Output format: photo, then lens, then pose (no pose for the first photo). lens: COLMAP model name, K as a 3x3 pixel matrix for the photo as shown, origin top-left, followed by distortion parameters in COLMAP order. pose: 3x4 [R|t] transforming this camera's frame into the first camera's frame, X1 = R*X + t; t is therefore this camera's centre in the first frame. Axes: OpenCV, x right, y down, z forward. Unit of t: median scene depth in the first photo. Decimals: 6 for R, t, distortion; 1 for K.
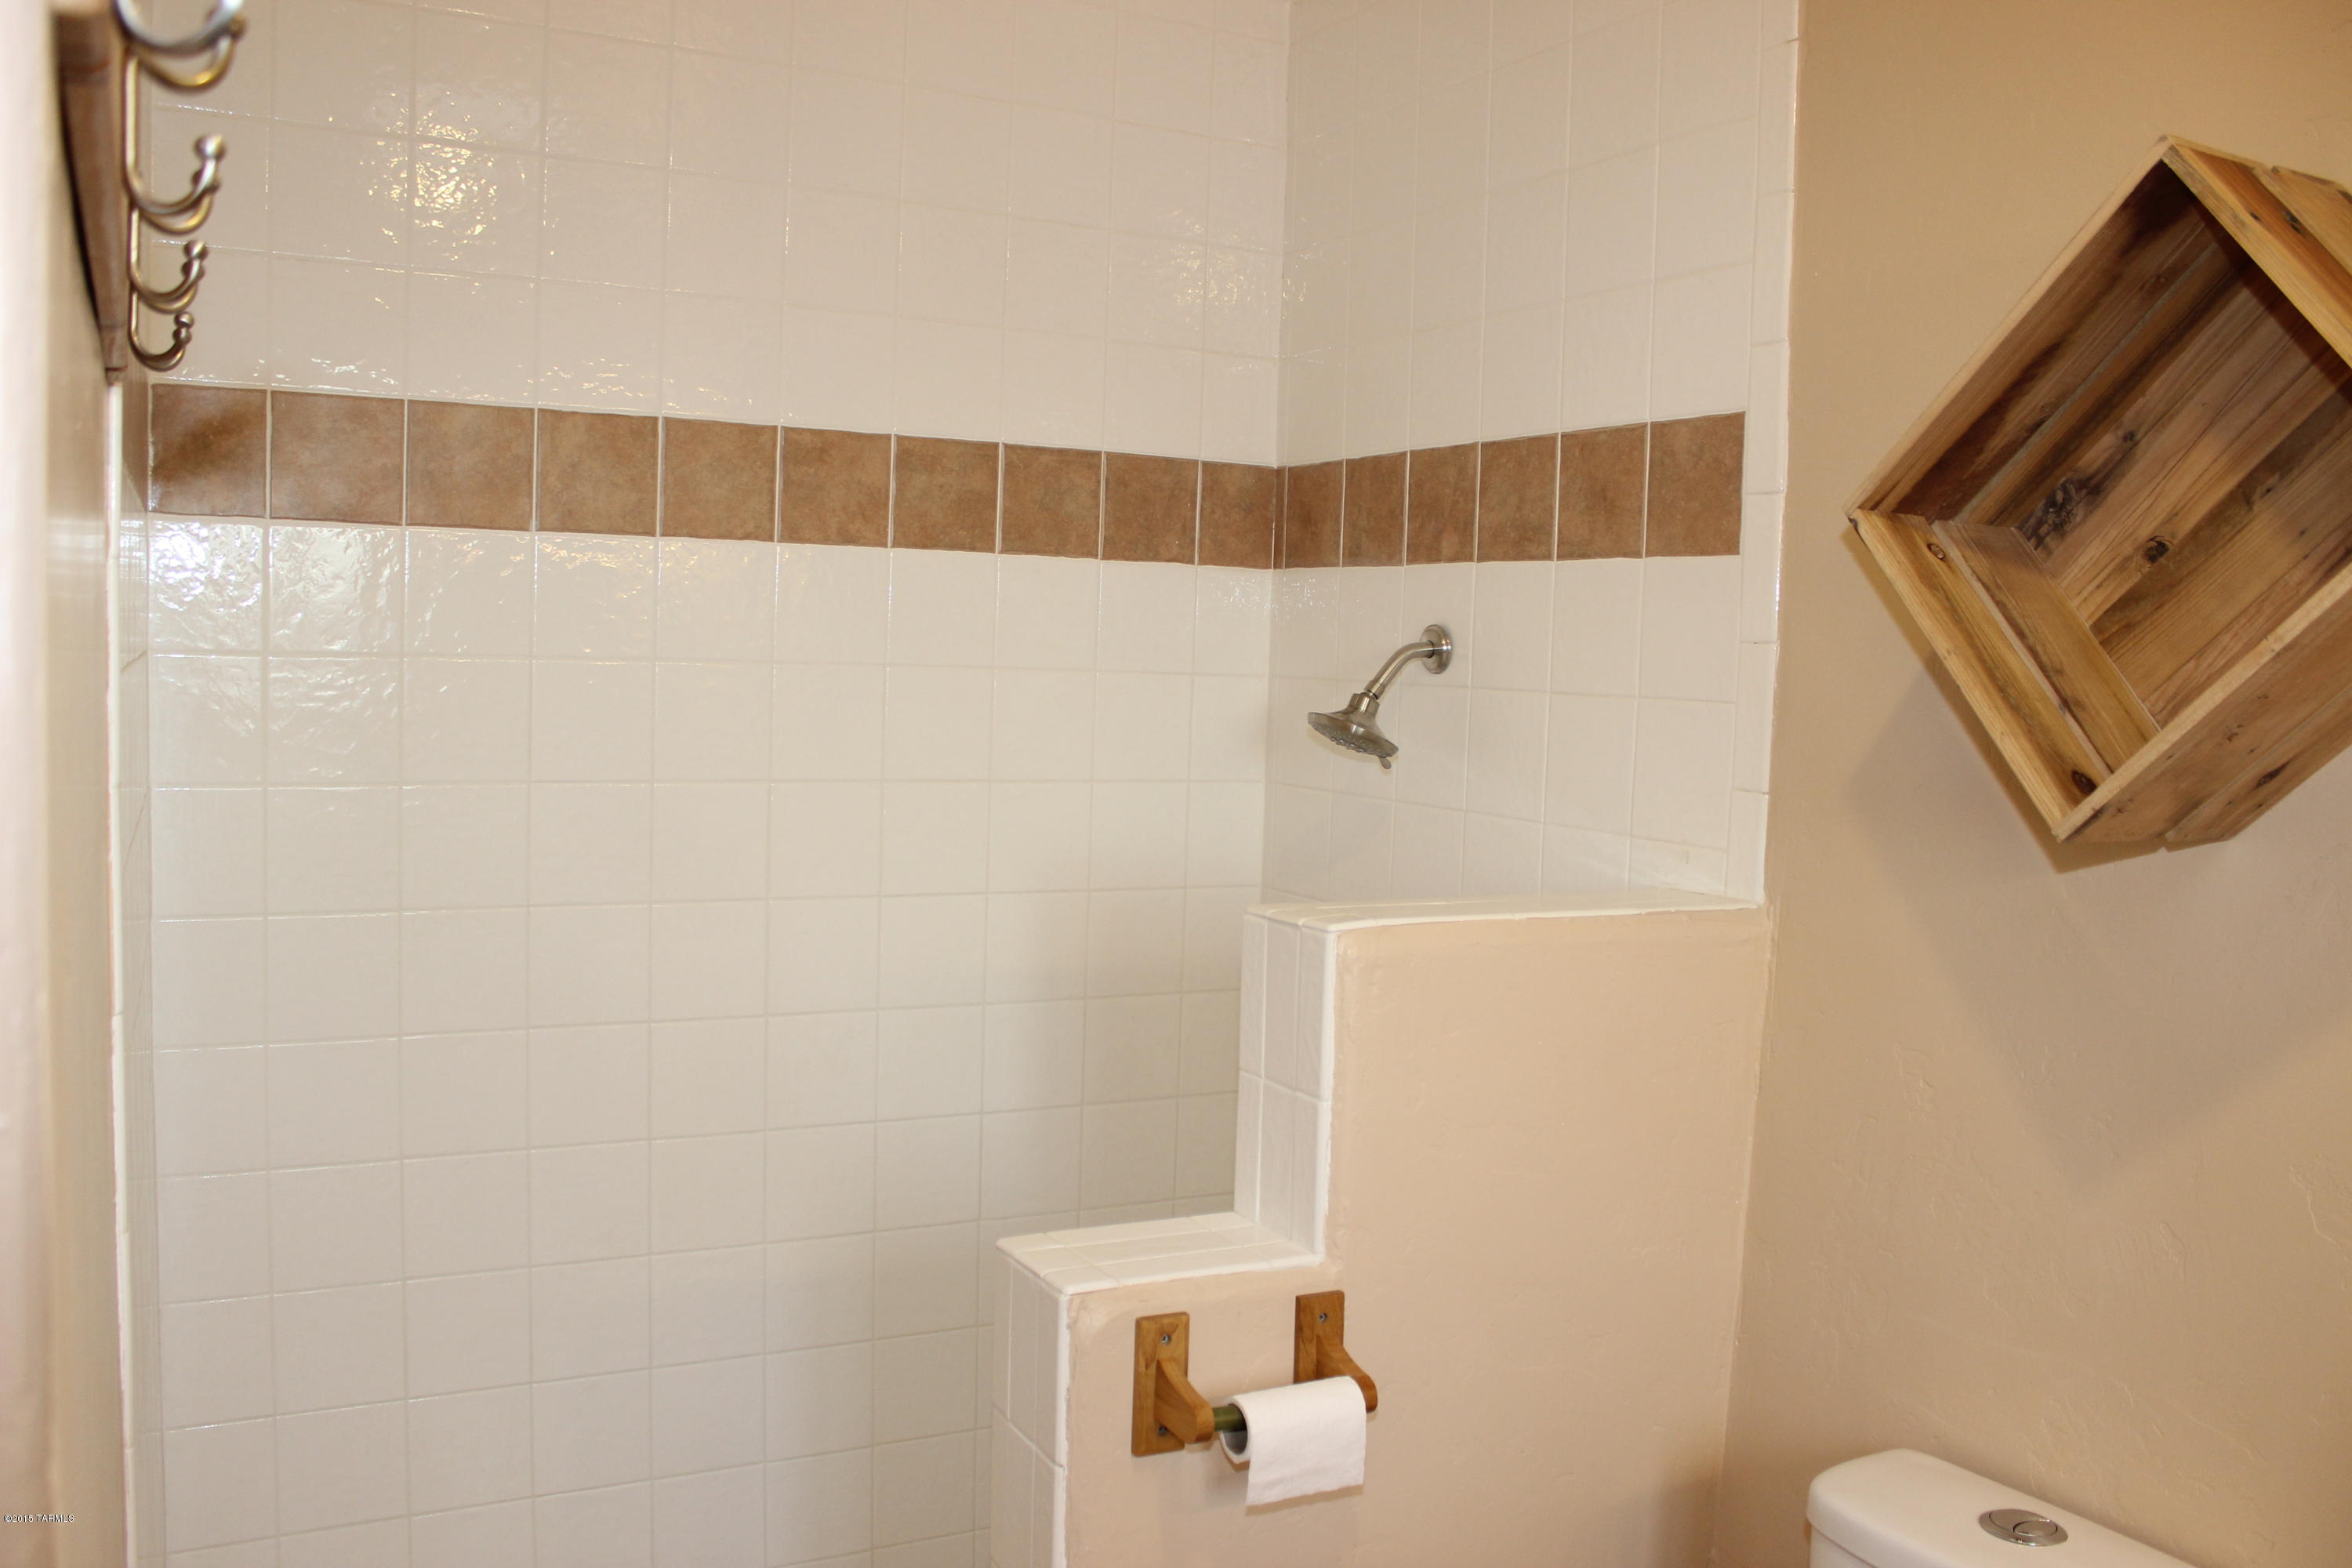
lens RADIAL K [[1941.3, 0, 1176.0], [0, 1941.3, 784.0], [0, 0, 1]] dist [-0.166759, 0.145721]
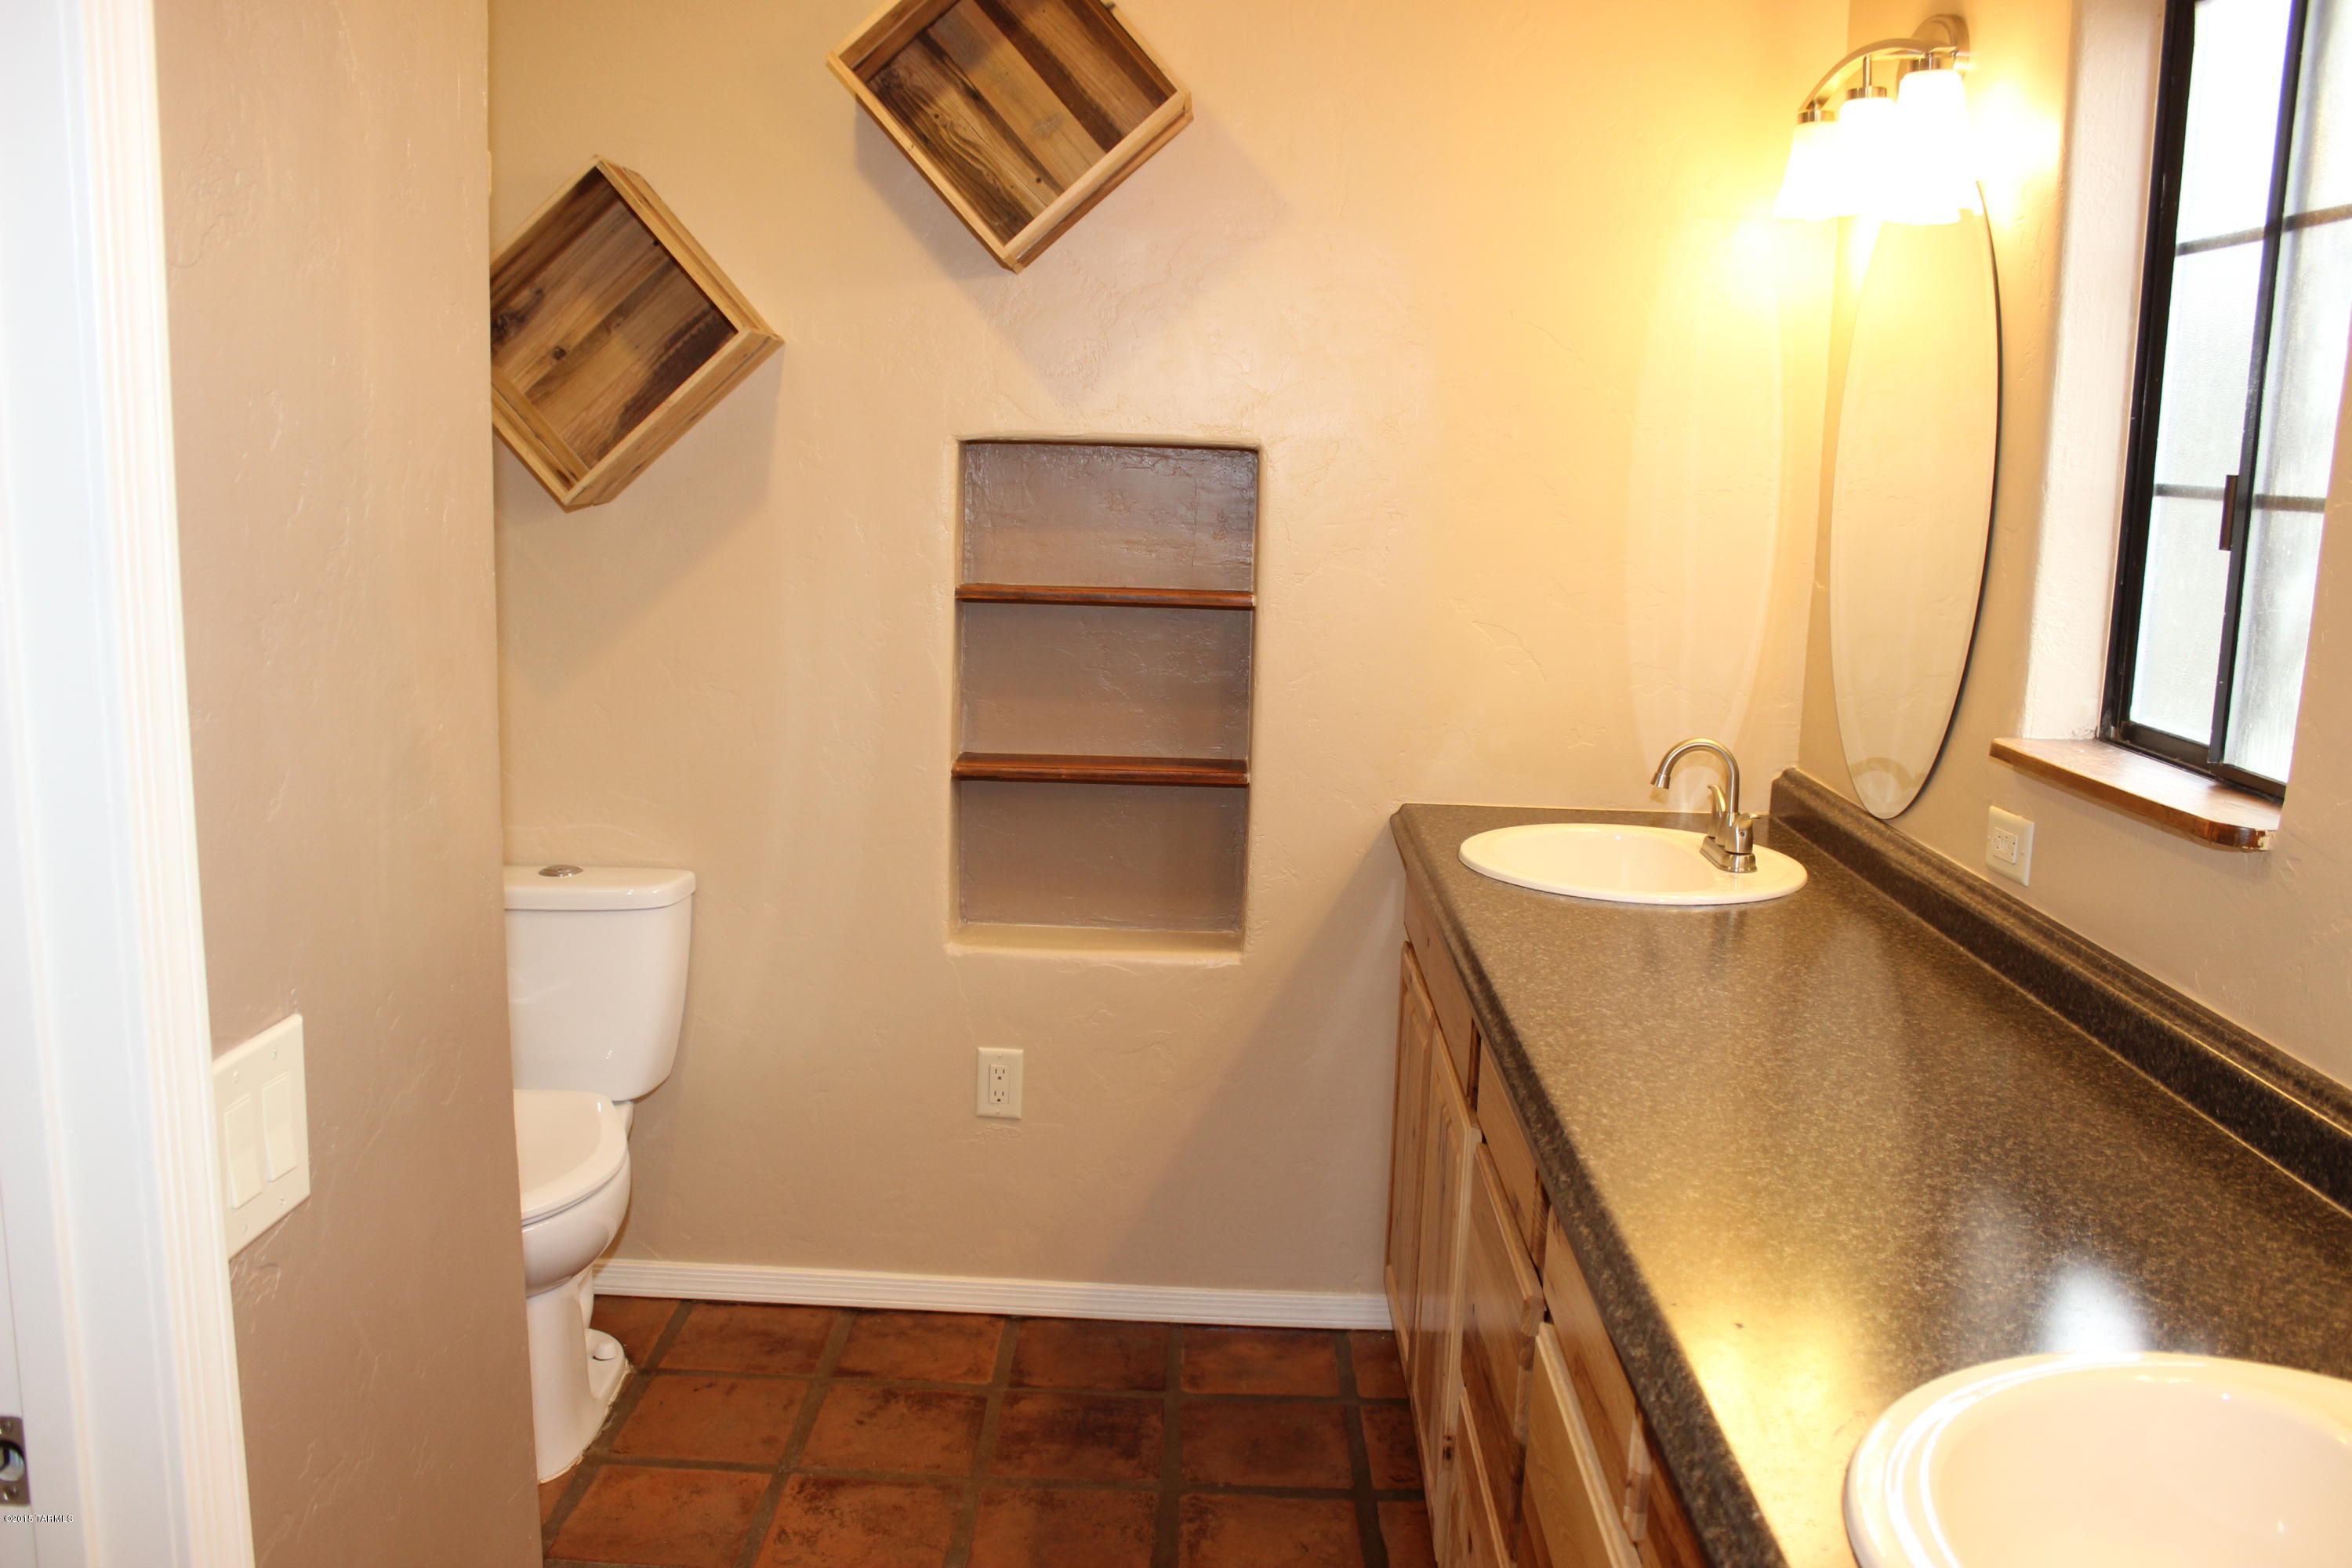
lens RADIAL K [[1941.3, 0, 1176.0], [0, 1941.3, 784.0], [0, 0, 1]] dist [-0.166759, 0.145721]
pose [[0.467422, -0.188963, 0.863603, -0.955232], [0.054468, 0.981188, 0.185211, -0.018600], [-0.882355, -0.039533, 0.468921, -0.489591]]
